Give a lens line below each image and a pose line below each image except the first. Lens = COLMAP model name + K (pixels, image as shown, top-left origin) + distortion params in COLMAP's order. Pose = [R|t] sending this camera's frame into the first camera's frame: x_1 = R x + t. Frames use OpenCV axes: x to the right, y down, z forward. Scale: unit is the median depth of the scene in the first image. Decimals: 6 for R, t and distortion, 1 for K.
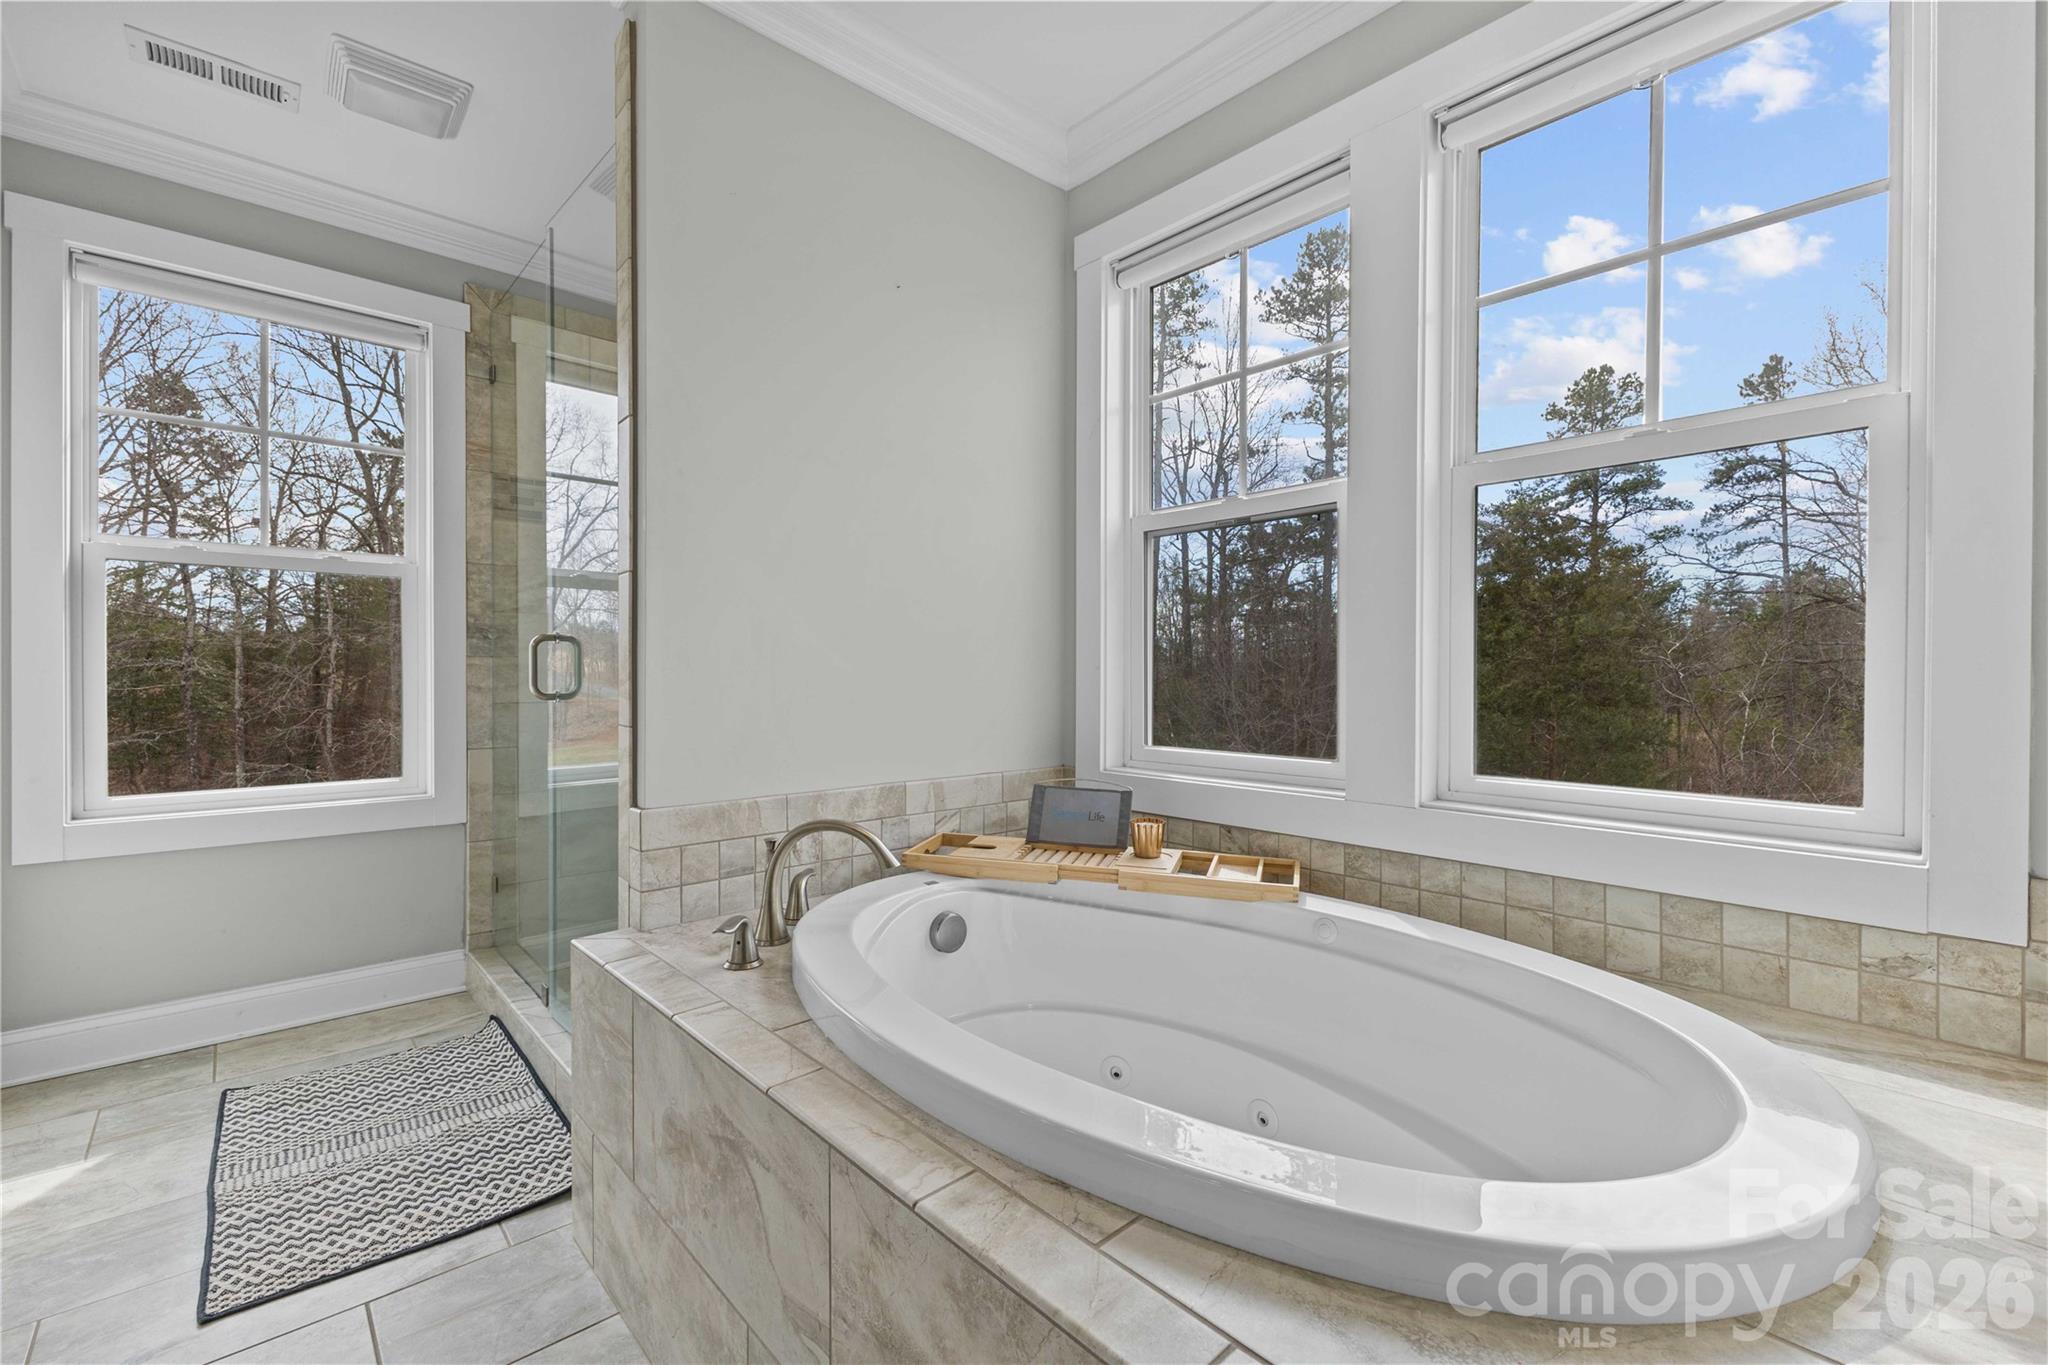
lens RADIAL K [[880.2, 0, 1022.3], [0, 880.2, 677.9], [0, 0, 1]] dist [0.010502, -0.001307]
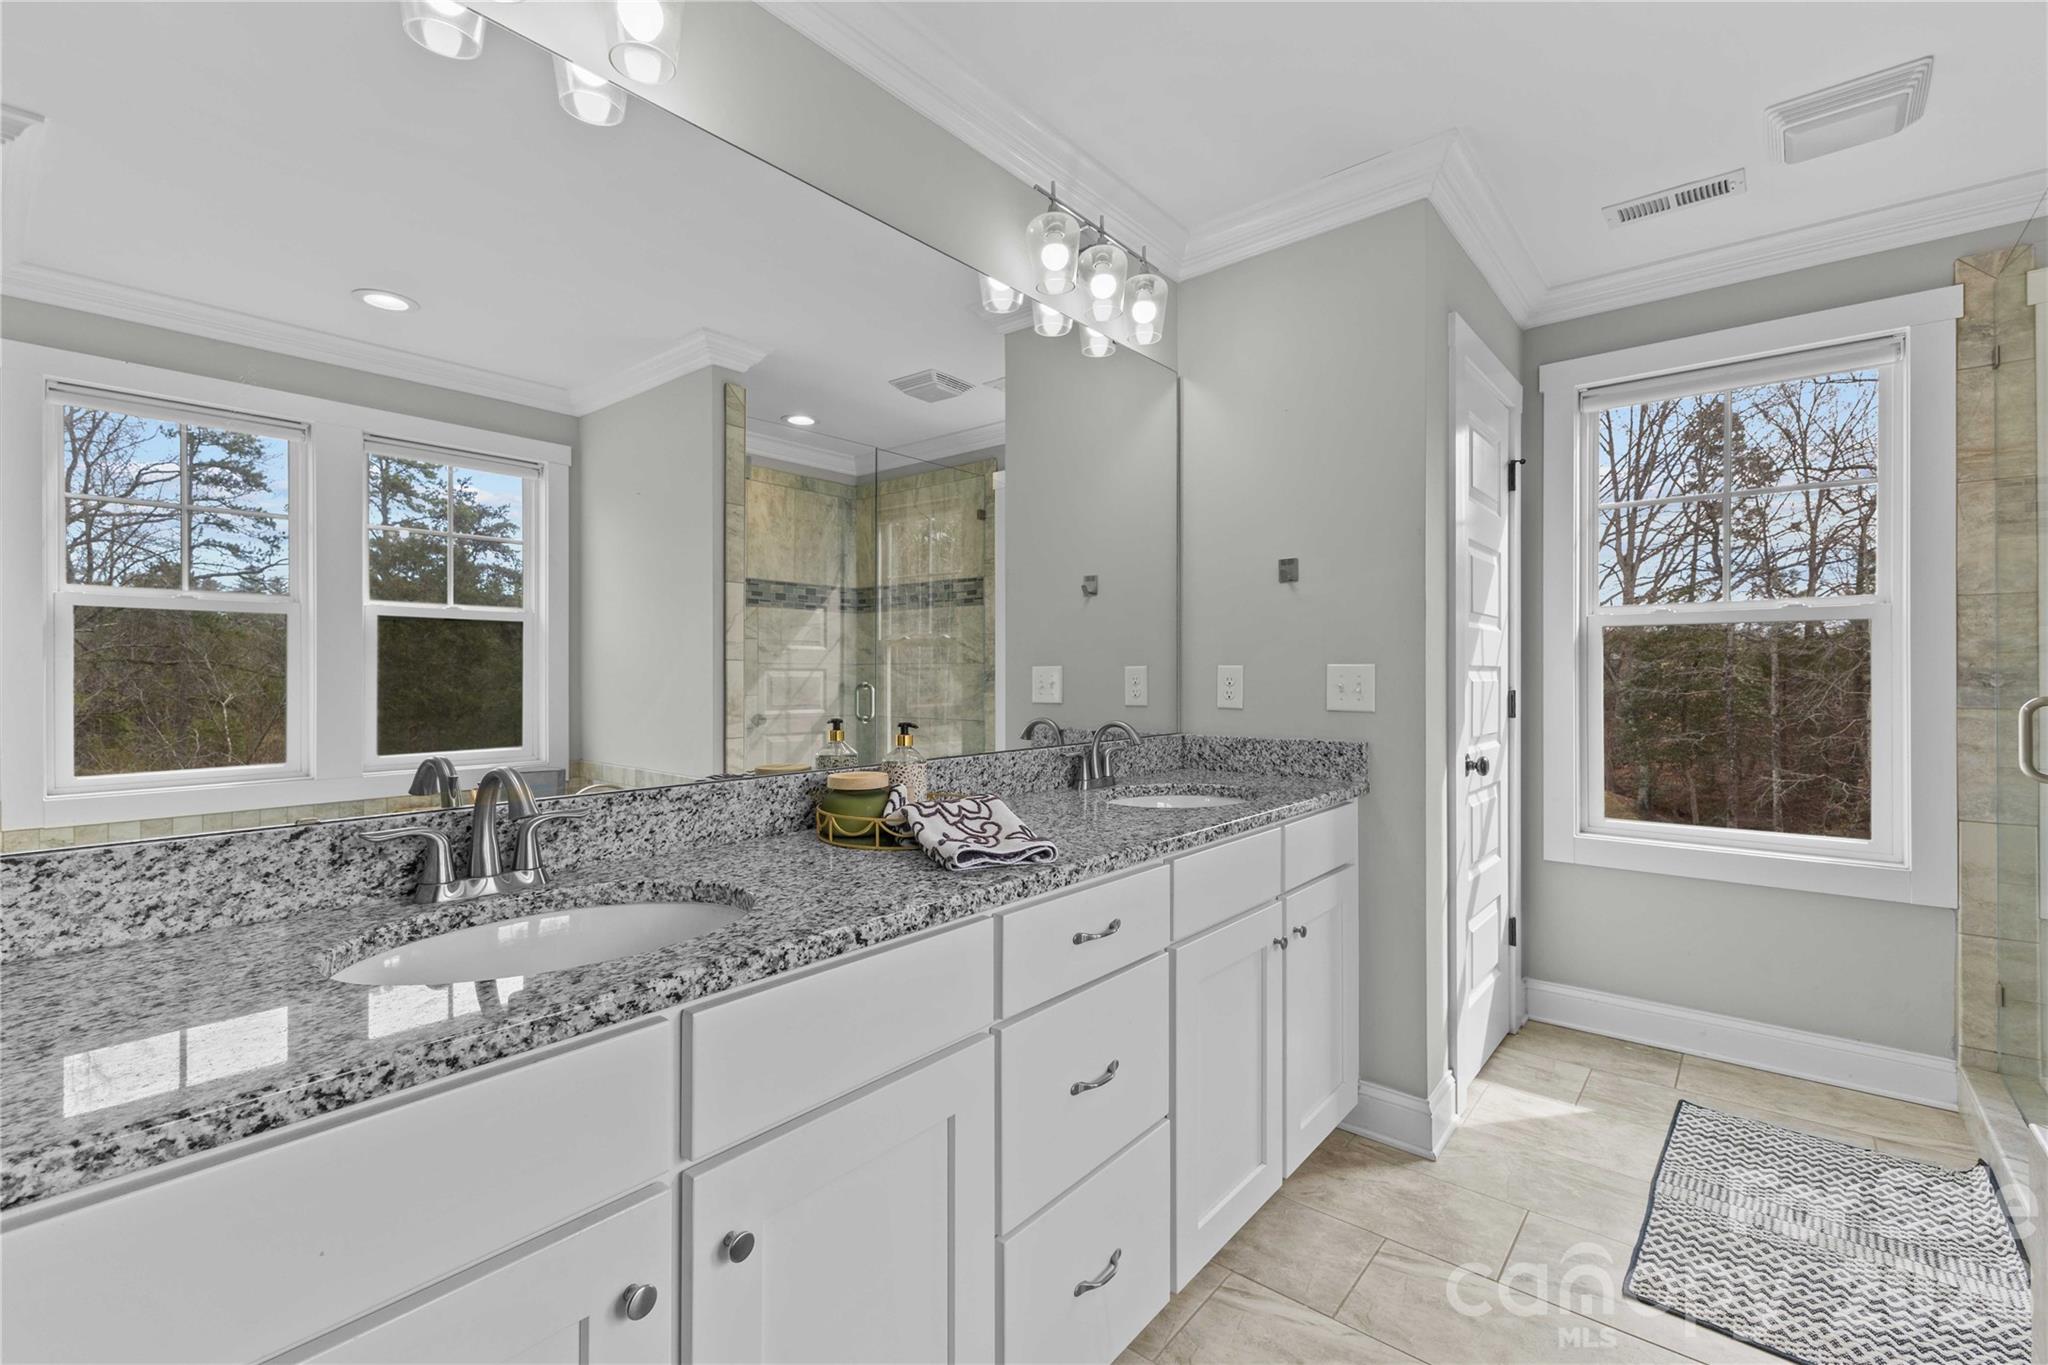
lens RADIAL K [[889.9, 0, 1026.7], [0, 889.9, 674.1], [0, 0, 1]] dist [0.013525, -0.003581]
pose [[0.146098, -0.002921, -0.989266, 0.103539], [-0.003361, 0.999988, -0.003449, -0.066901], [0.989264, 0.003829, 0.146087, 0.017538]]
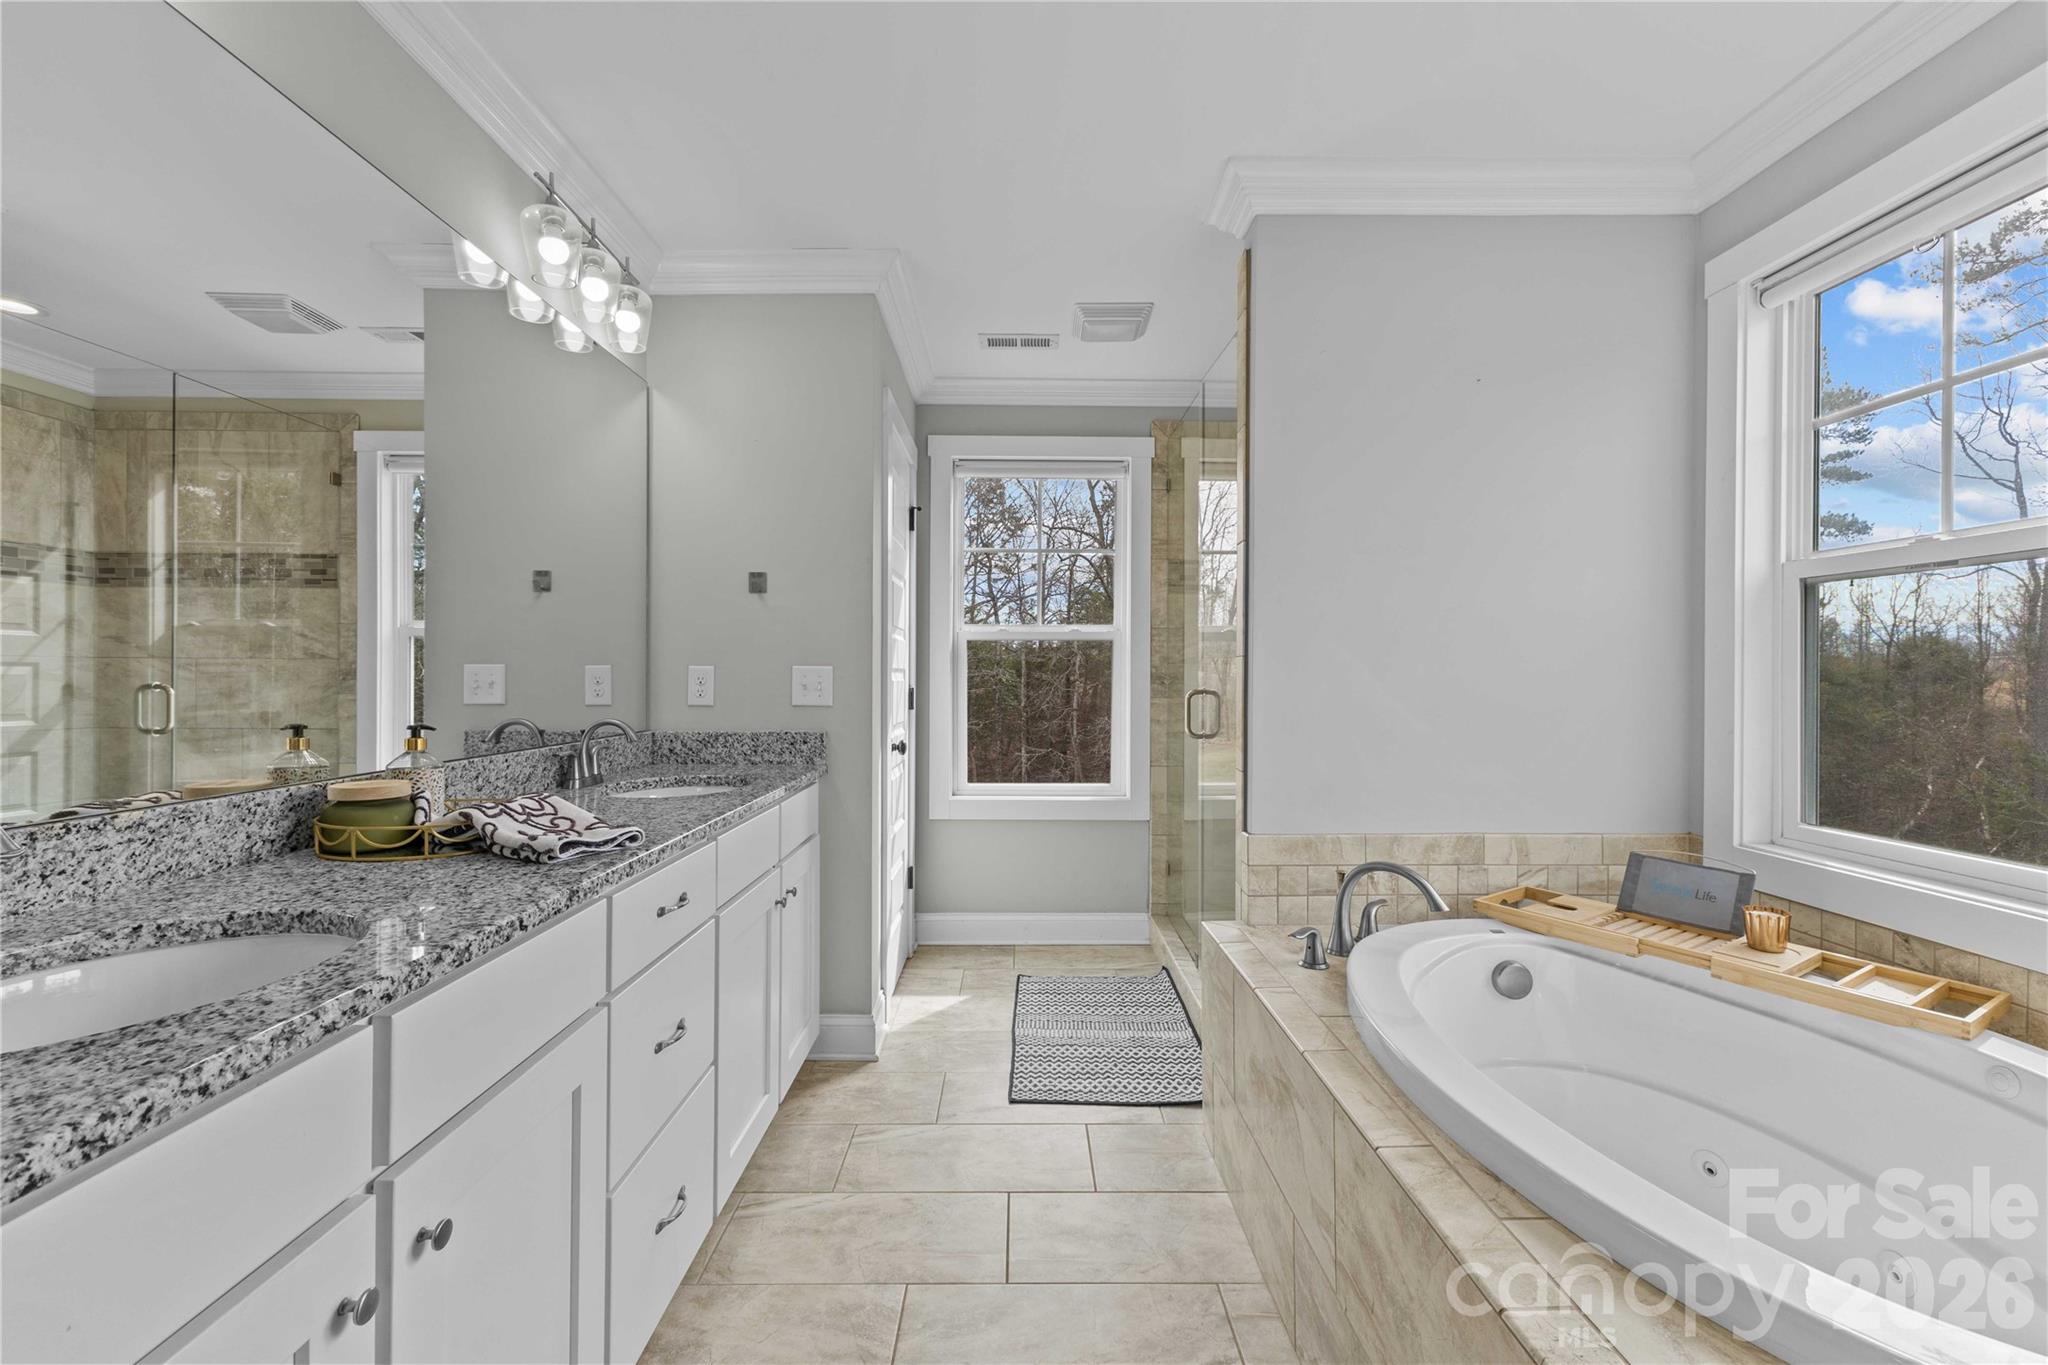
lens RADIAL K [[880.2, 0, 1022.3], [0, 880.2, 677.9], [0, 0, 1]] dist [0.010502, -0.001307]
pose [[0.748661, 0.002527, -0.662948, 0.155531], [-0.005410, 0.999983, -0.002298, -0.065841], [0.662931, 0.005308, 0.748662, -0.184432]]
